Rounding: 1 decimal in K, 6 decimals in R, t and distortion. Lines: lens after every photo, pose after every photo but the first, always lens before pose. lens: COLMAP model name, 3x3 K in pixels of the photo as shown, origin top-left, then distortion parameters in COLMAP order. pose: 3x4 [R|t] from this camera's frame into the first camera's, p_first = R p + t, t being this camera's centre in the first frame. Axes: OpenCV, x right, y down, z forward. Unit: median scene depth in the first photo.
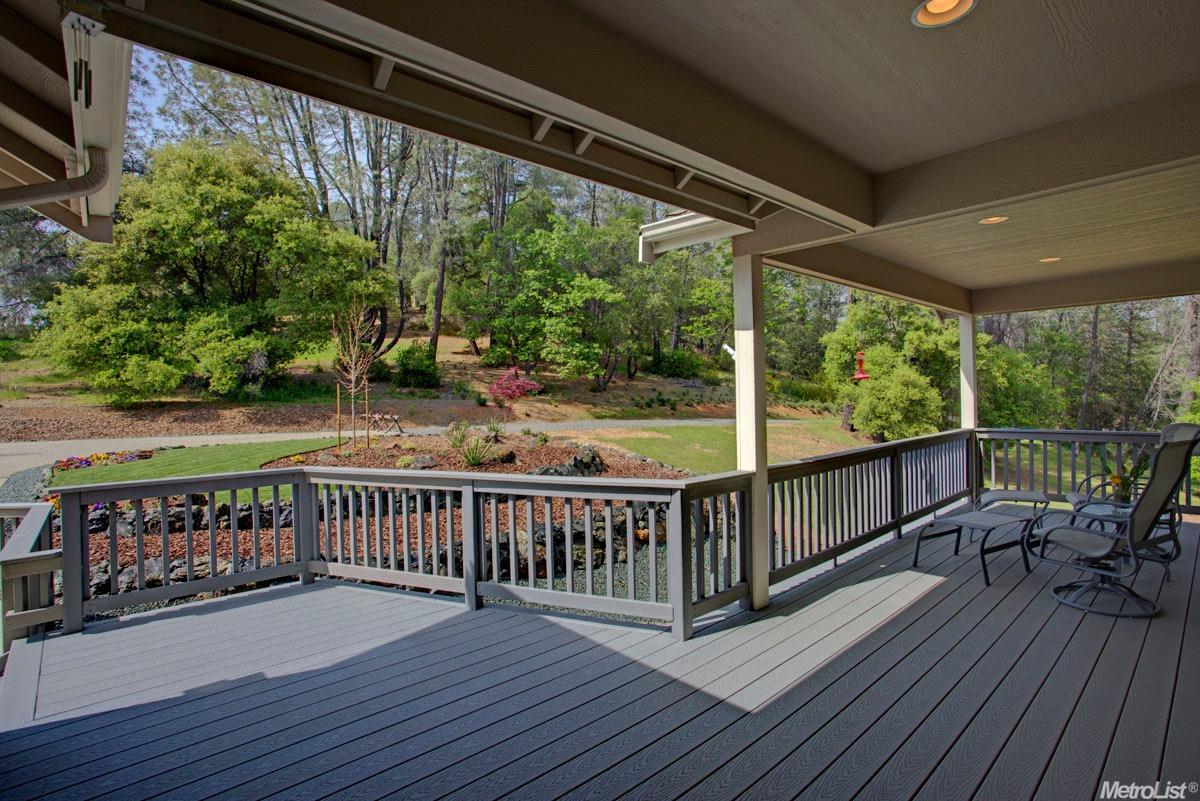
lens RADIAL K [[576.3, 0, 600.0], [0, 576.3, 400.5], [0, 0, 1]] dist [-0.000918, -0.000055]
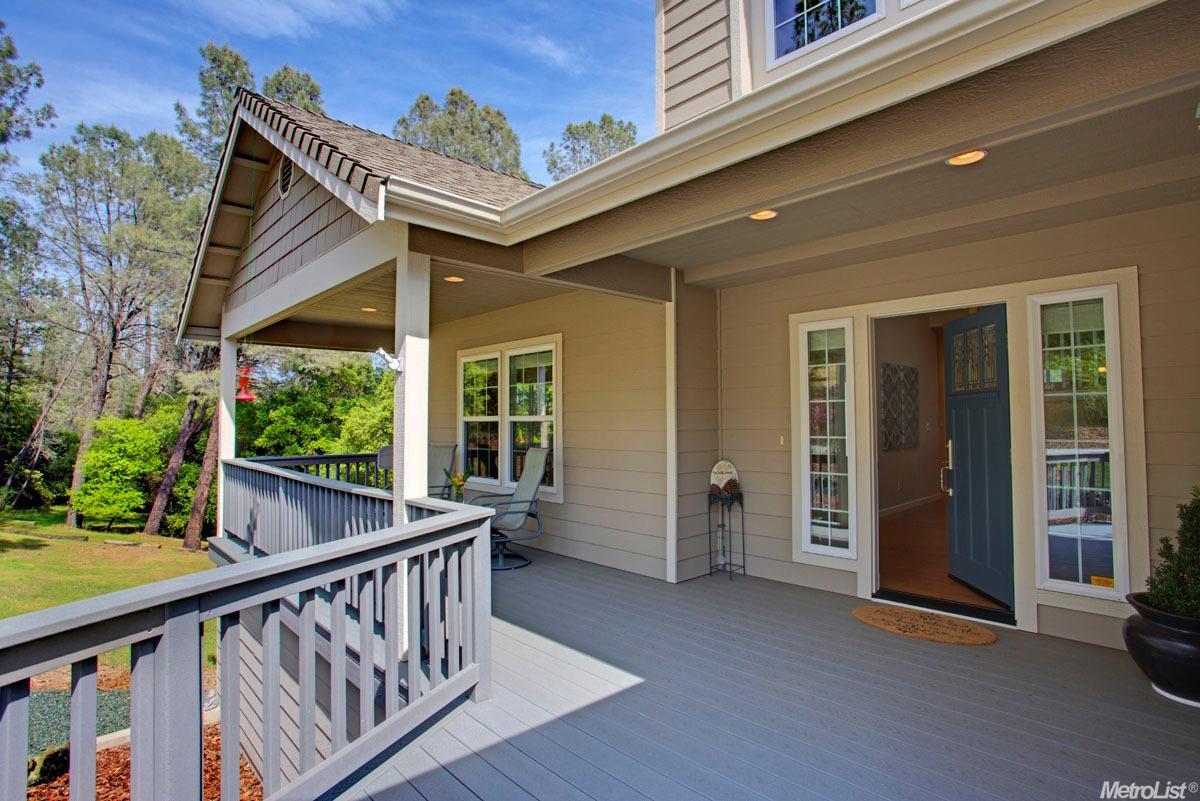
lens RADIAL K [[576.3, 0, 600.0], [0, 576.3, 400.5], [0, 0, 1]] dist [-0.000918, -0.000055]
pose [[-0.040147, 0.051696, 0.997856, -0.350341], [0.018626, 0.998526, -0.050981, 0.013851], [-0.999020, 0.016539, -0.041051, 0.420190]]
